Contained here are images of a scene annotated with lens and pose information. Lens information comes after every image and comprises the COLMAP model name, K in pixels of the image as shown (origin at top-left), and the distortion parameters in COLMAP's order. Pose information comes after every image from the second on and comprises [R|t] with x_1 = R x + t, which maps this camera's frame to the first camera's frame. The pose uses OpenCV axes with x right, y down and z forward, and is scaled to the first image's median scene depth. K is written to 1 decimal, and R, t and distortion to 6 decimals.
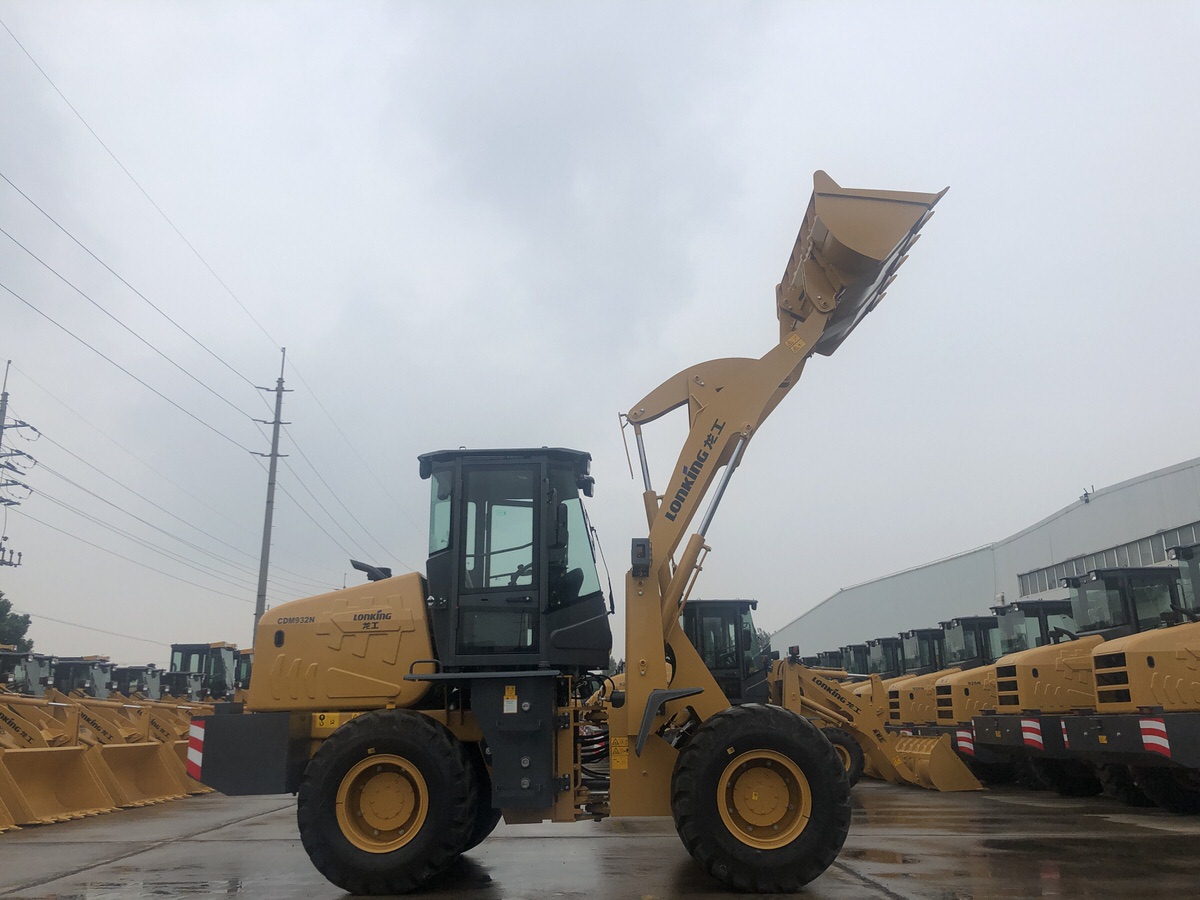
lens RADIAL K [[986.4, 0, 597.8], [0, 986.4, 418.2], [0, 0, 1]] dist [0.045845, -0.043025]
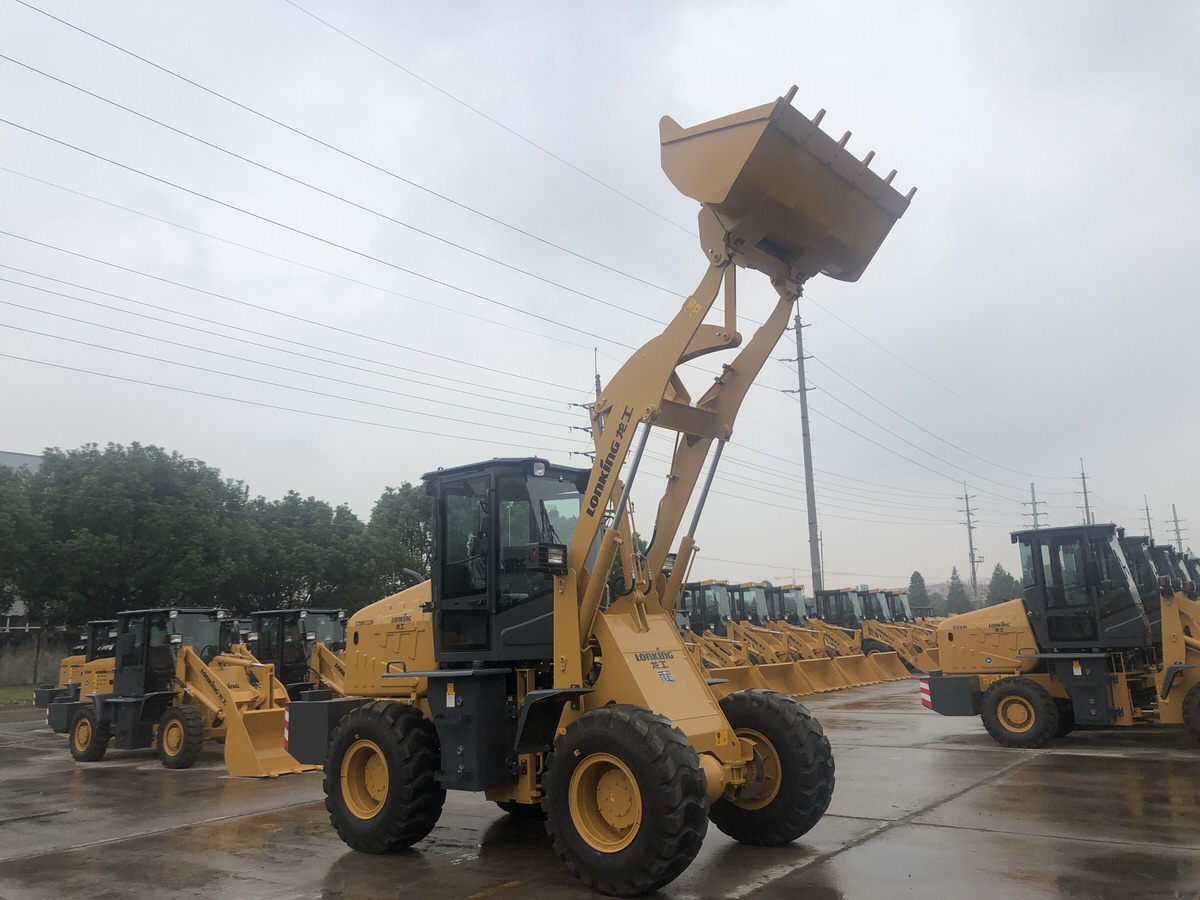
lens RADIAL K [[986.4, 0, 607.4], [0, 986.4, 421.4], [0, 0, 1]] dist [0.045845, -0.043025]
pose [[0.795669, -0.145534, -0.587988, 0.701316], [0.201297, 0.979069, 0.030065, -0.017897], [0.571305, -0.142283, 0.808310, 0.215582]]
